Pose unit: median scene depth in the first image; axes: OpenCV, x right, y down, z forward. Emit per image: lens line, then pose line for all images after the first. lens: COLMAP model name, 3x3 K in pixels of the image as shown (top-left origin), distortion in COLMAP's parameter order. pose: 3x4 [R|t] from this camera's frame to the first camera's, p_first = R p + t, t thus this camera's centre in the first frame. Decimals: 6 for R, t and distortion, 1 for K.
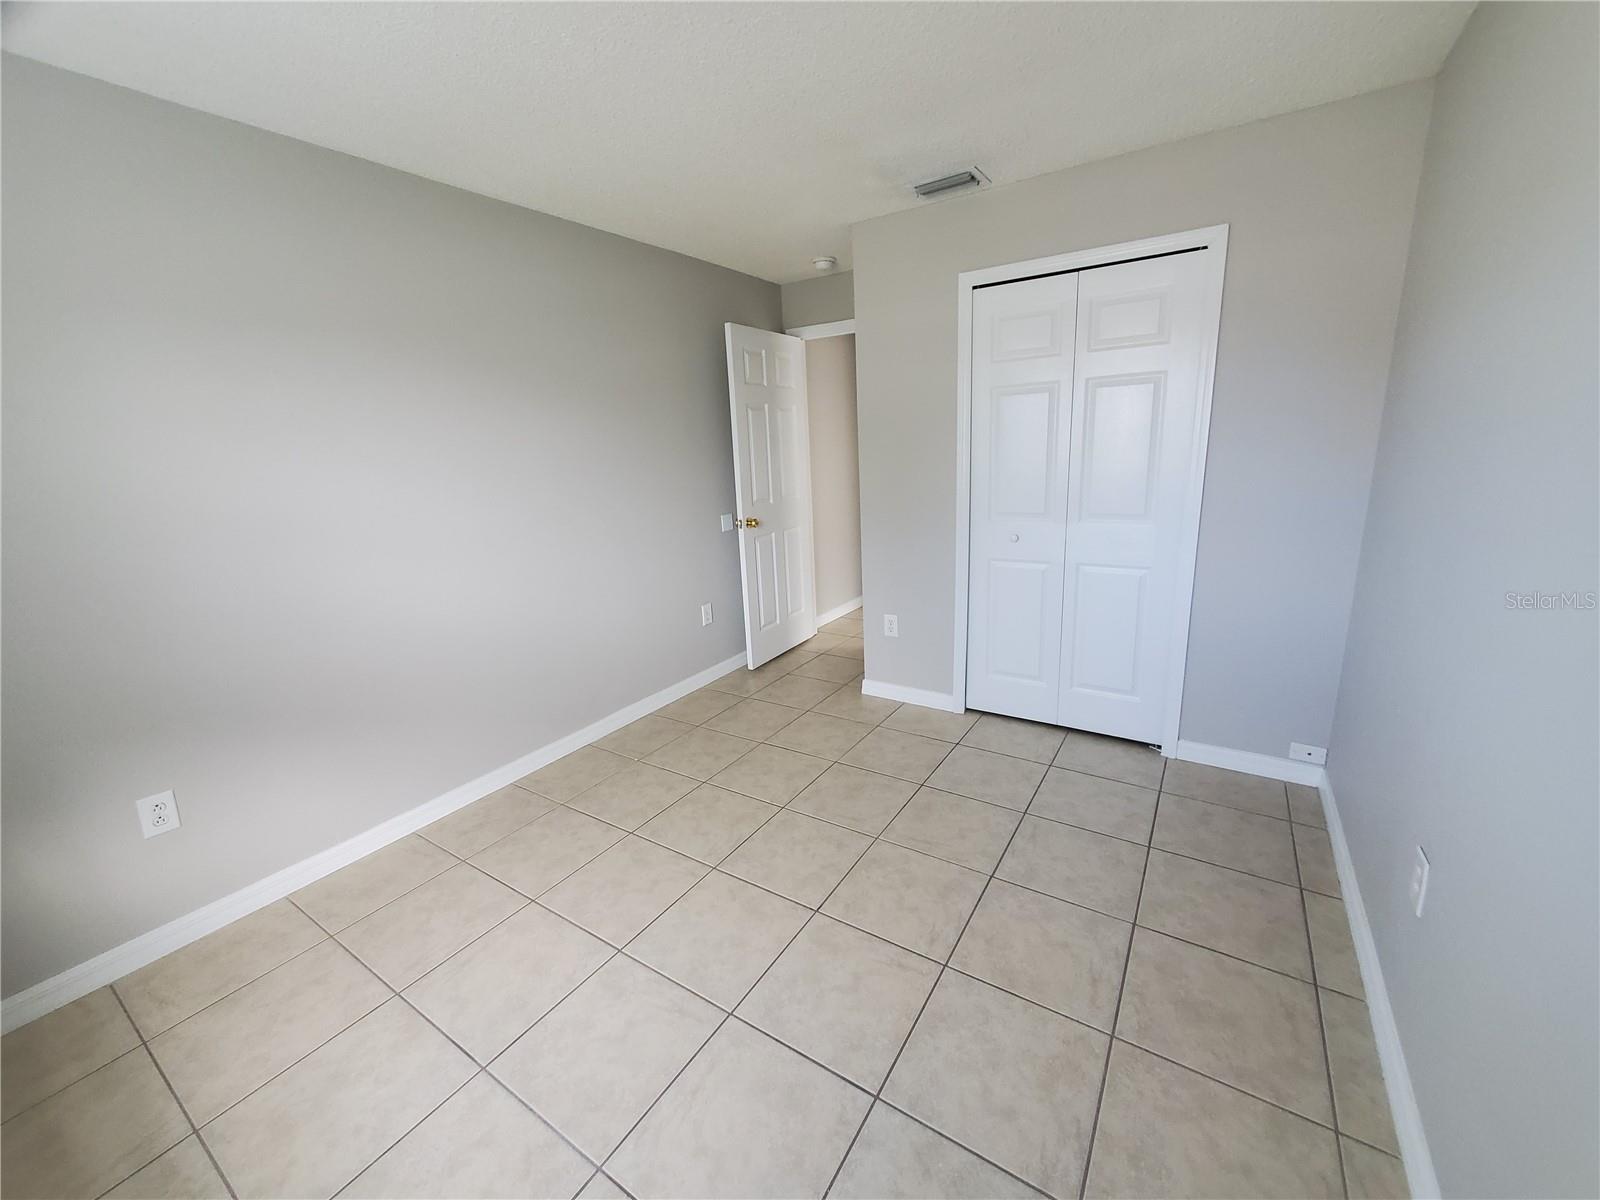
lens RADIAL K [[641.5, 0, 807.4], [0, 641.5, 591.3], [0, 0, 1]] dist [0.002047, 0.000968]
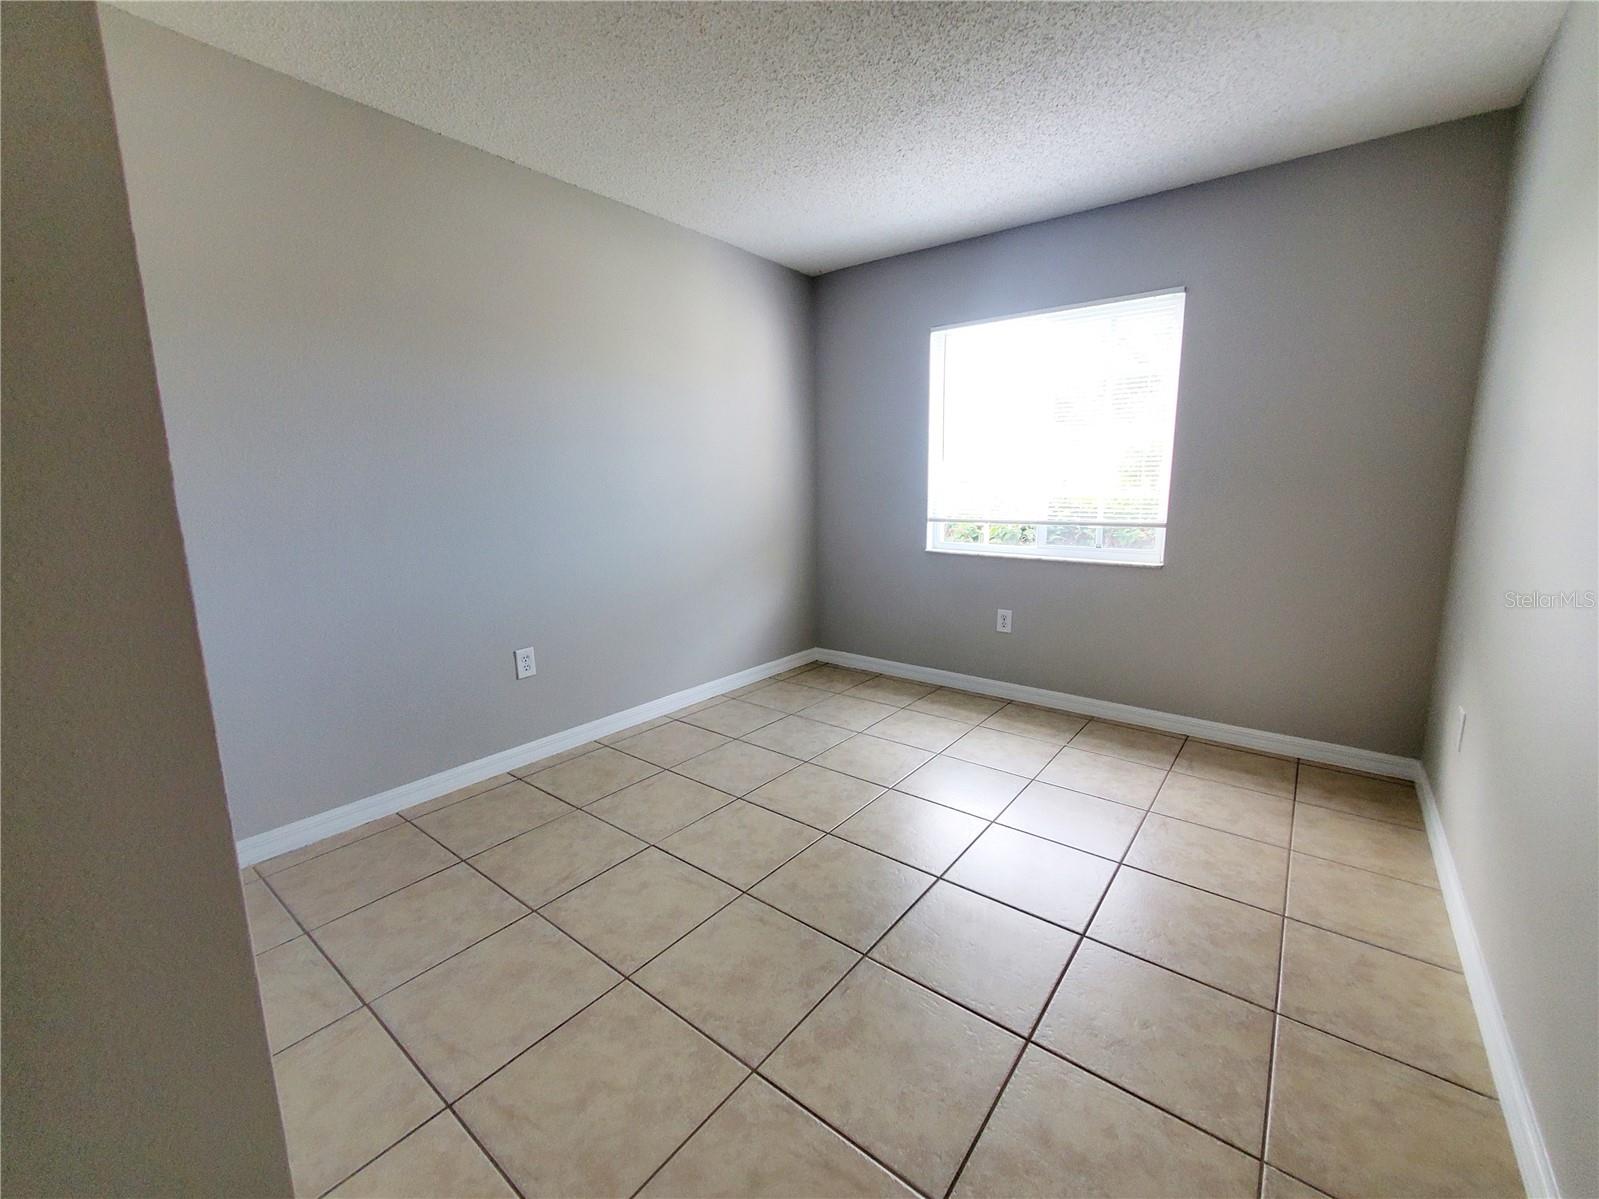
lens RADIAL K [[641.1, 0, 806.9], [0, 641.1, 590.8], [0, 0, 1]] dist [0.002047, 0.000968]
pose [[-0.994990, 0.033047, 0.094355, -0.054919], [0.067605, 0.917697, 0.391487, -0.262855], [-0.073651, 0.395905, -0.915333, 1.528625]]
